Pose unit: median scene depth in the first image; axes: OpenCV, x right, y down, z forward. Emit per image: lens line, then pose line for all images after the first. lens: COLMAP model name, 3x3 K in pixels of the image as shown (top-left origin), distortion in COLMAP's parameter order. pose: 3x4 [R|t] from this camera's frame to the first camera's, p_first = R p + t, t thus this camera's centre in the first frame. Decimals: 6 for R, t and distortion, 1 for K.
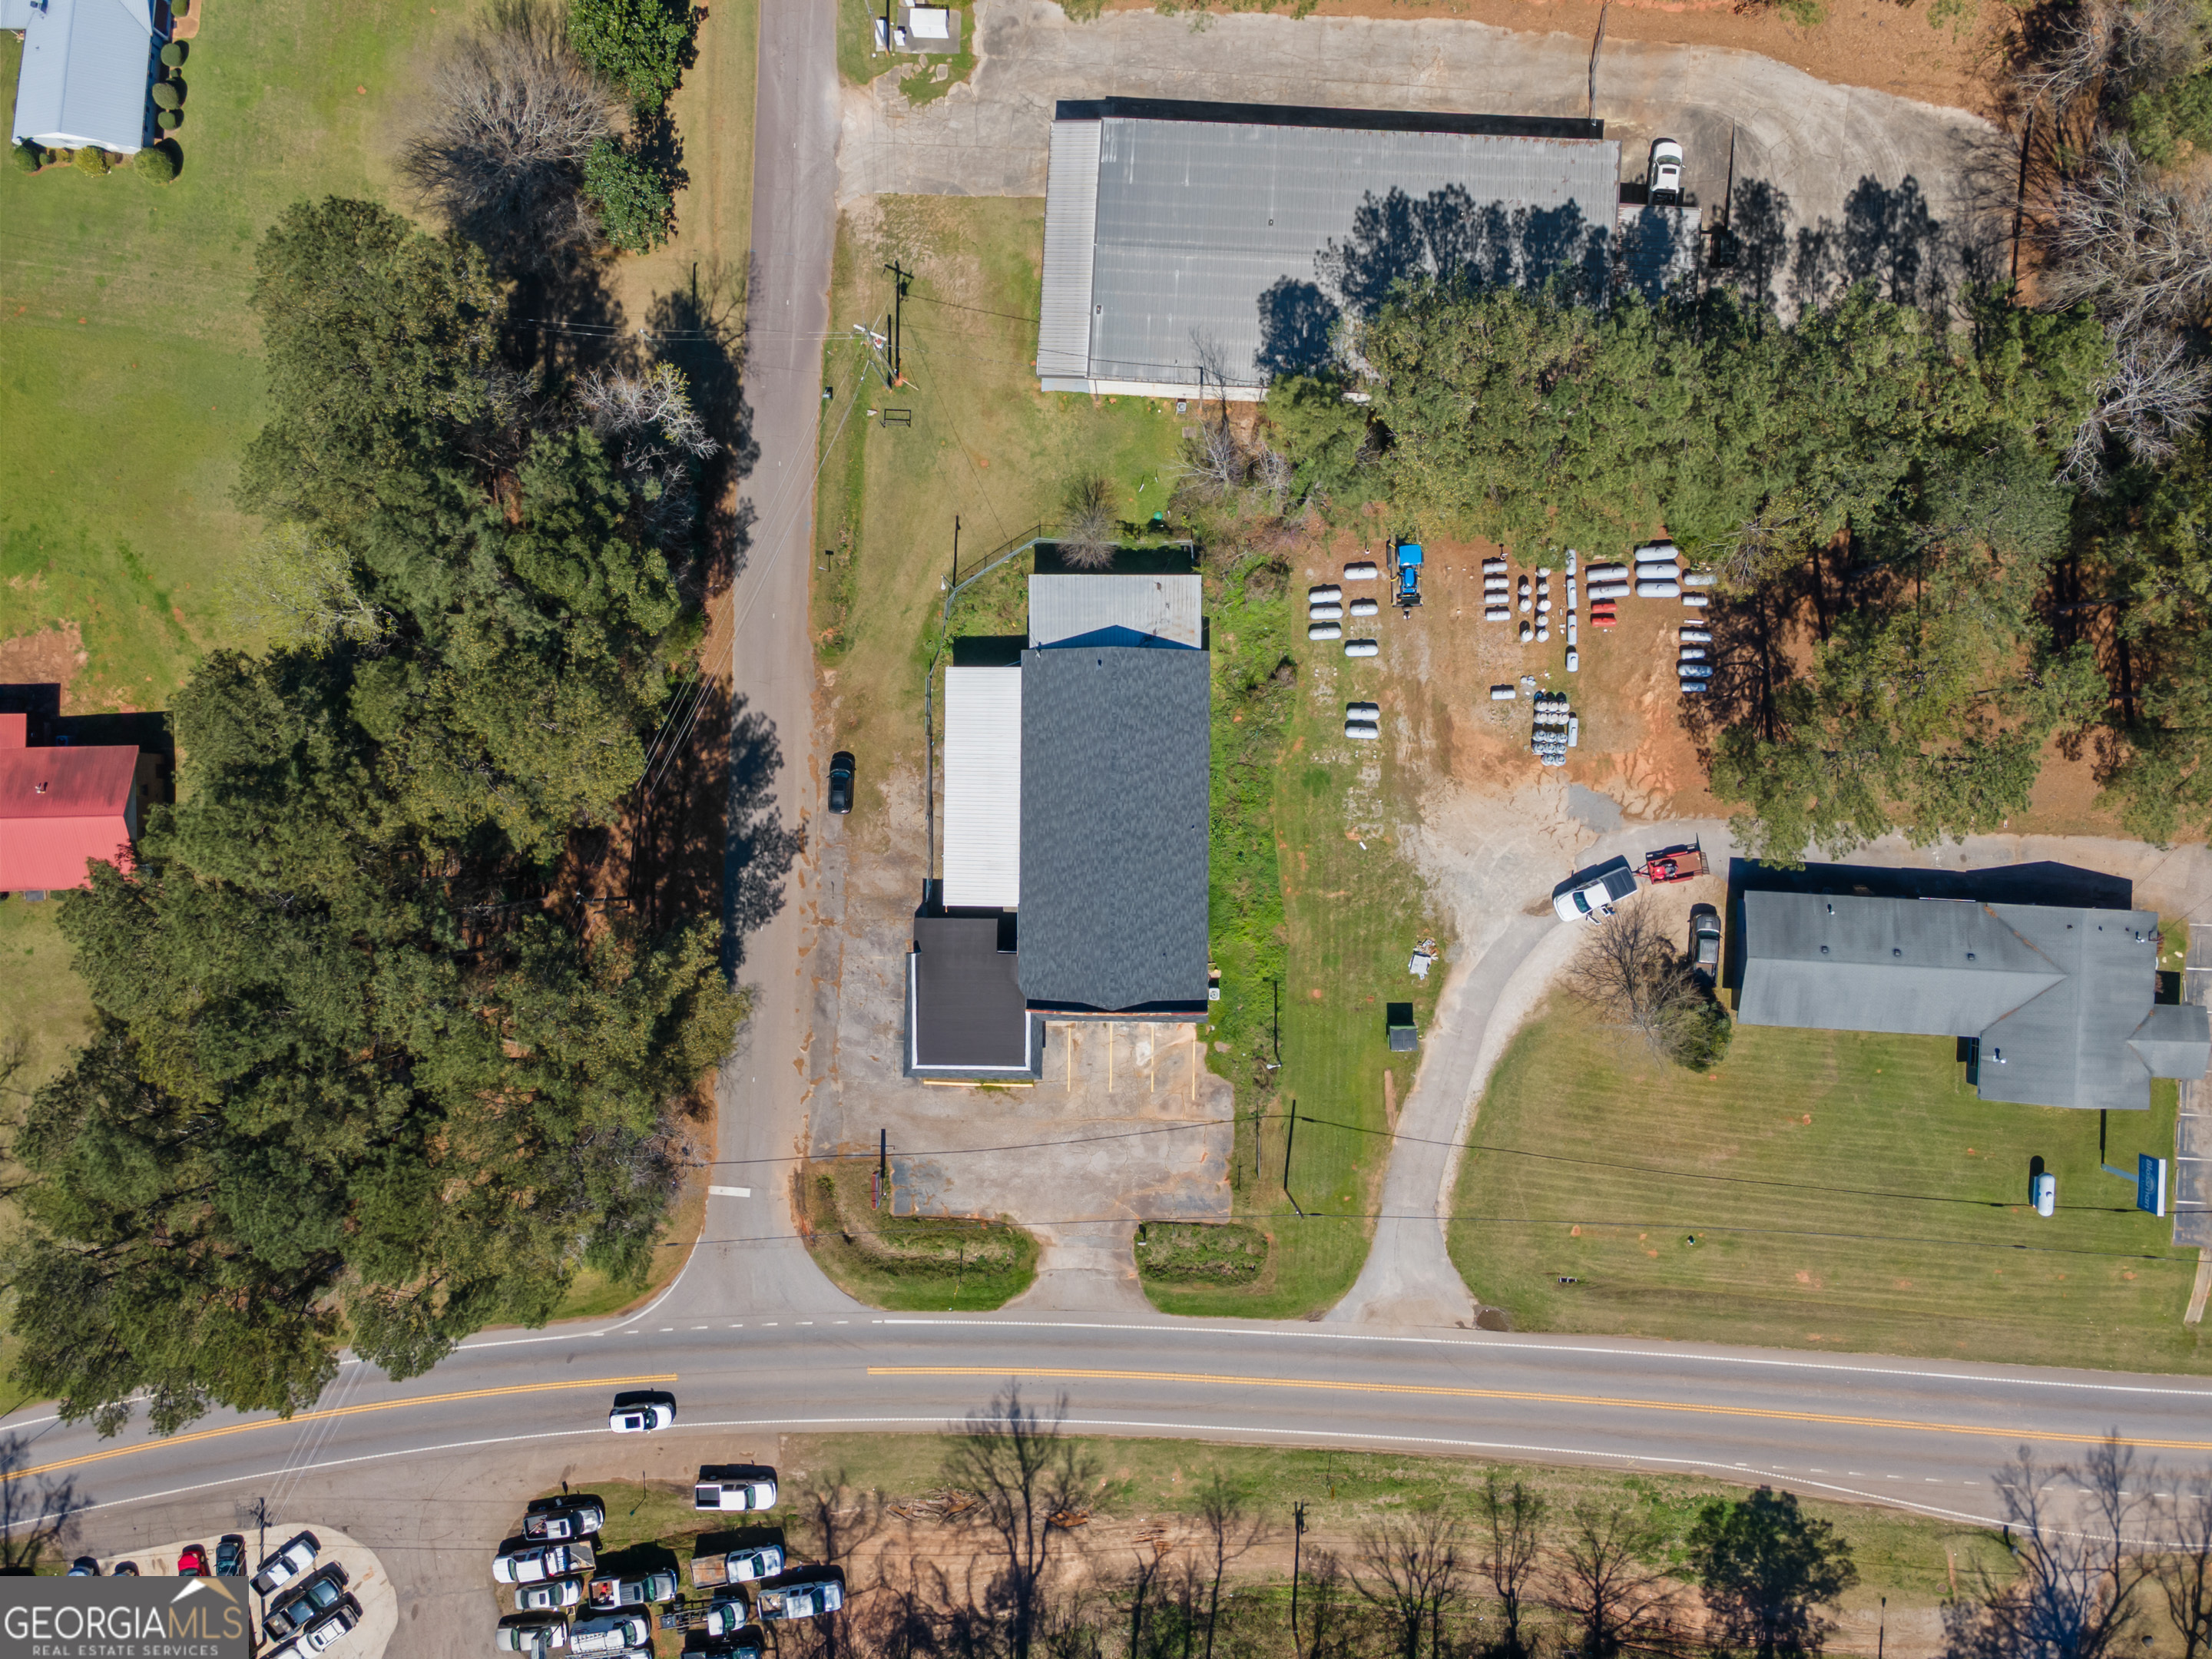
lens RADIAL K [[1530.9, 0, 1111.0], [0, 1530.9, 823.0], [0, 0, 1]] dist [0.038421, -0.000643]
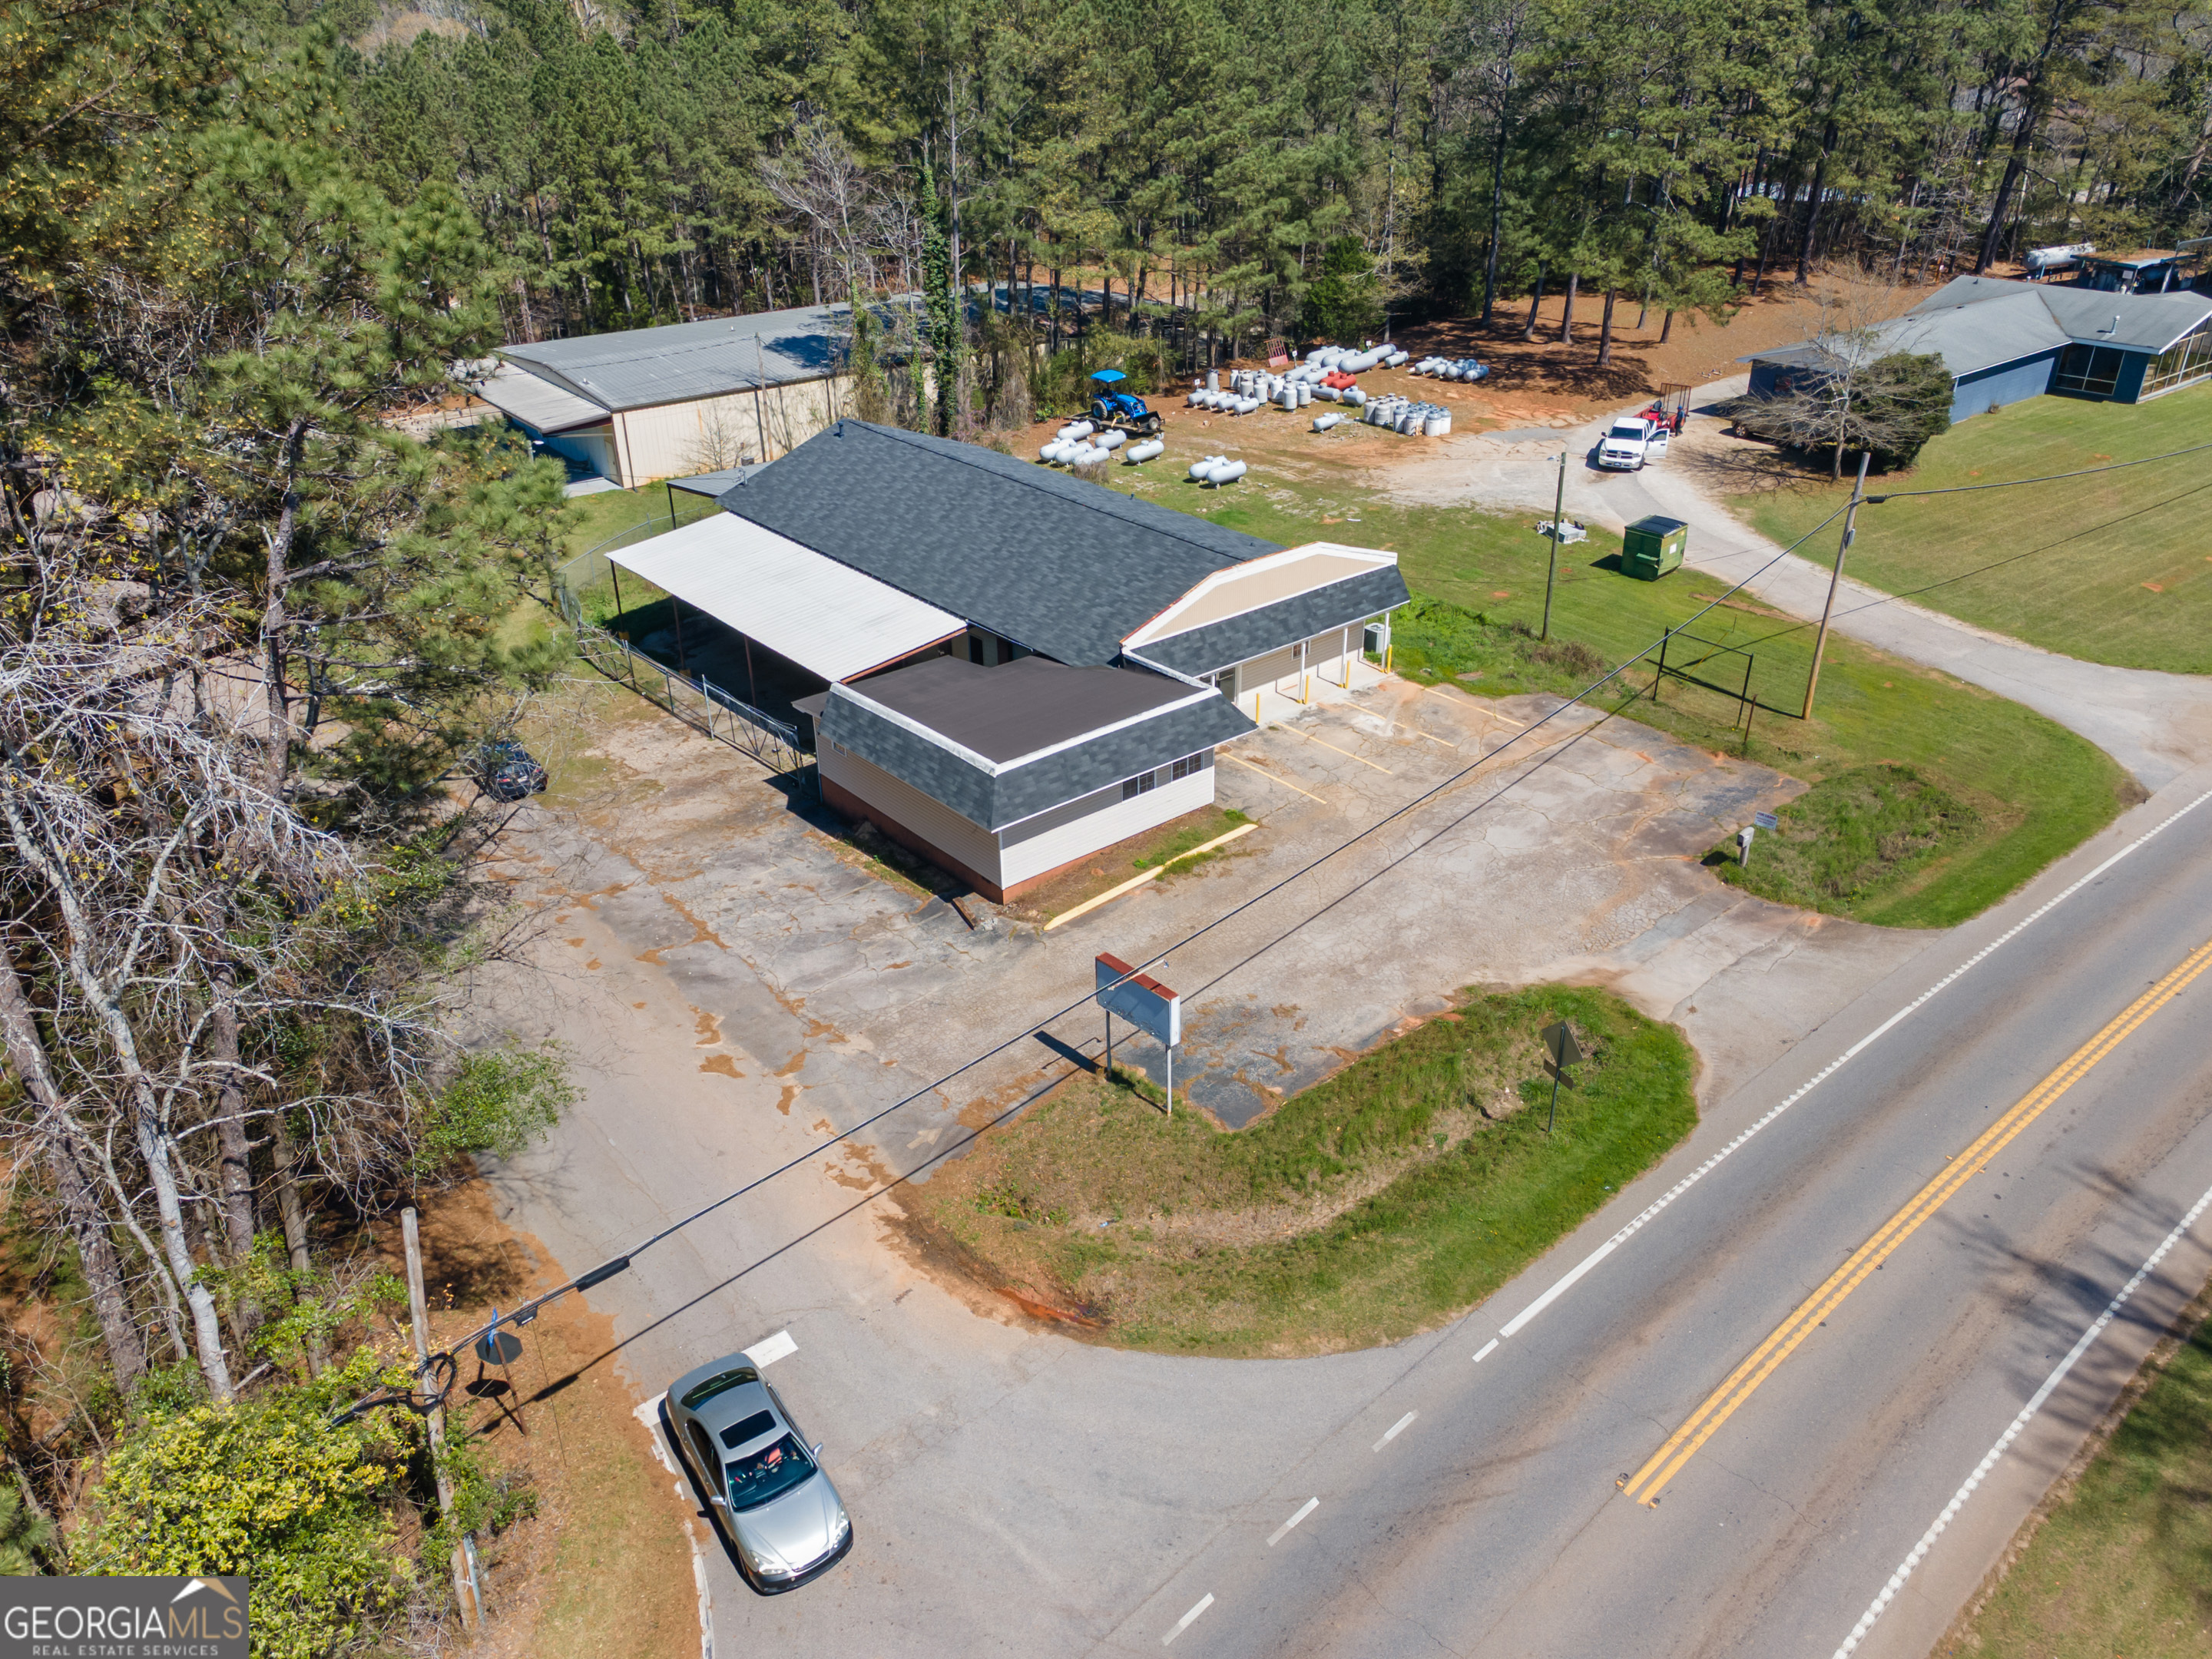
lens RADIAL K [[1619.2, 0, 1106.0], [0, 1619.2, 829.5], [0, 0, 1]] dist [-0.002026, 0.077951]
pose [[0.757771, -0.286537, 0.586241, -0.337996], [0.652105, 0.364594, -0.664703, 0.436040], [-0.023278, 0.885984, 0.463132, 0.807200]]
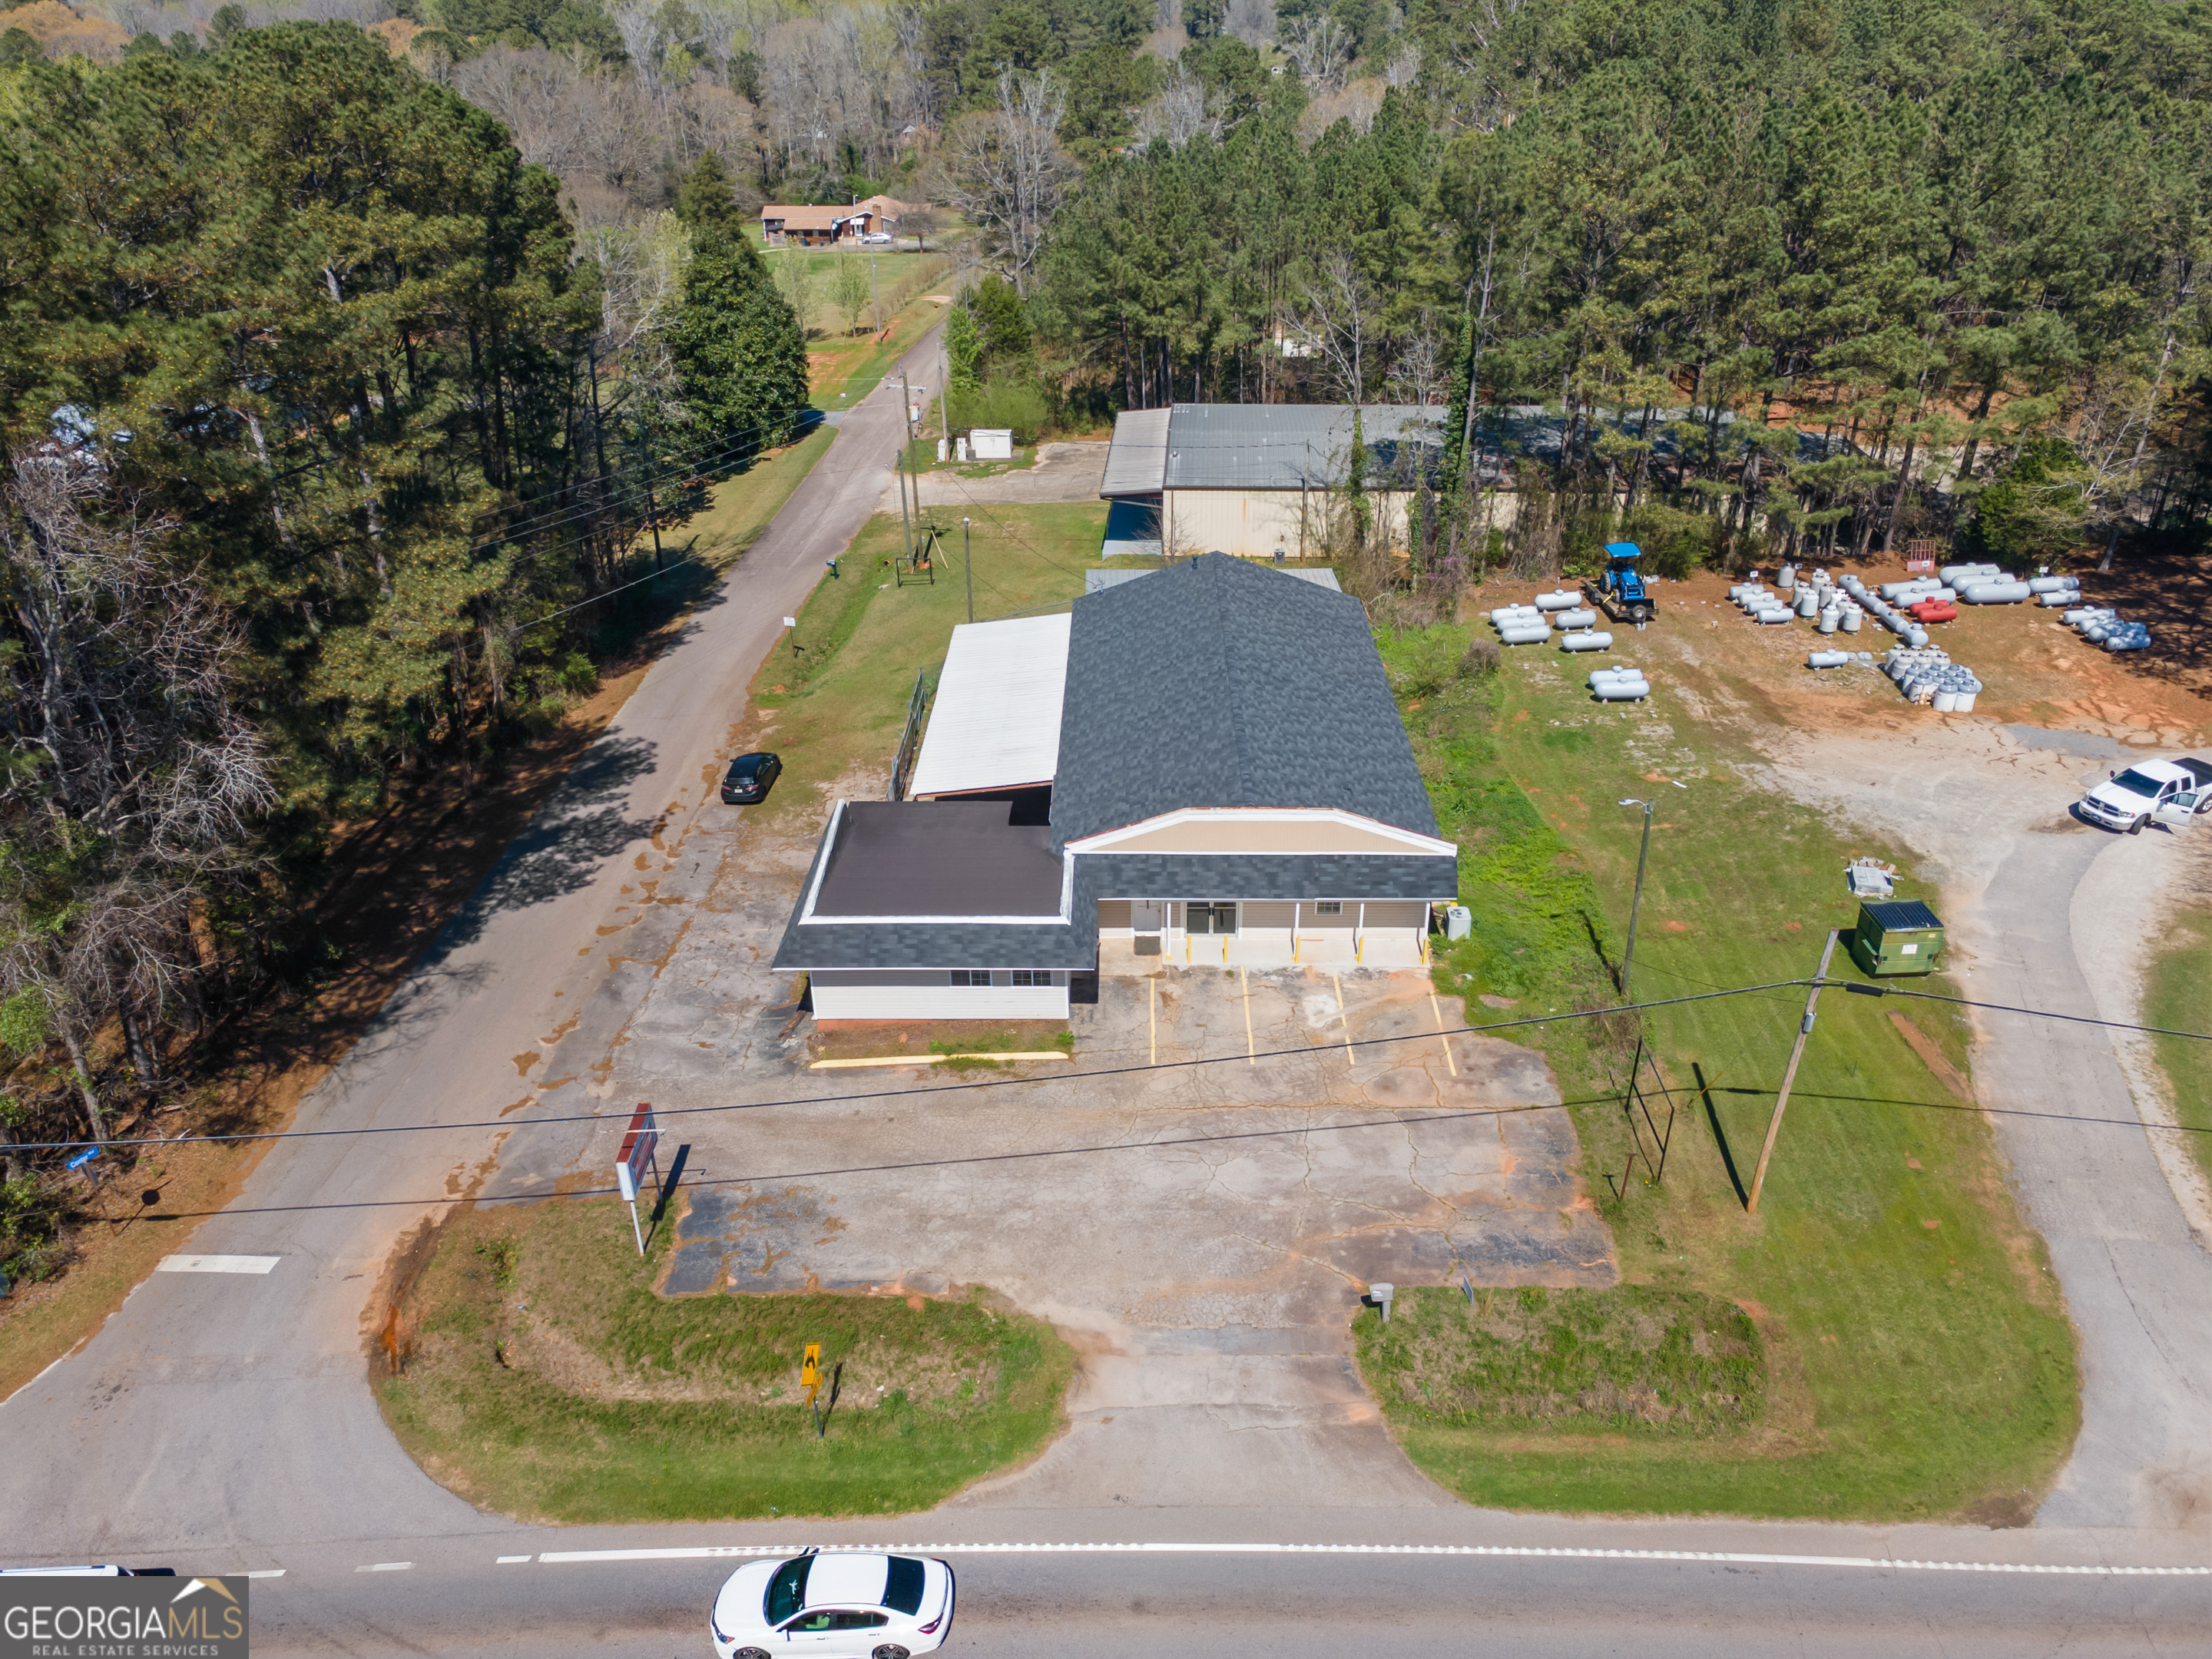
lens RADIAL K [[1619.2, 0, 1106.0], [0, 1619.2, 829.5], [0, 0, 1]] dist [-0.002026, 0.077951]
pose [[0.999705, 0.023286, 0.006949, -0.045184], [-0.005475, 0.494455, -0.869186, 0.530775], [-0.023676, 0.868891, 0.494436, 0.730521]]
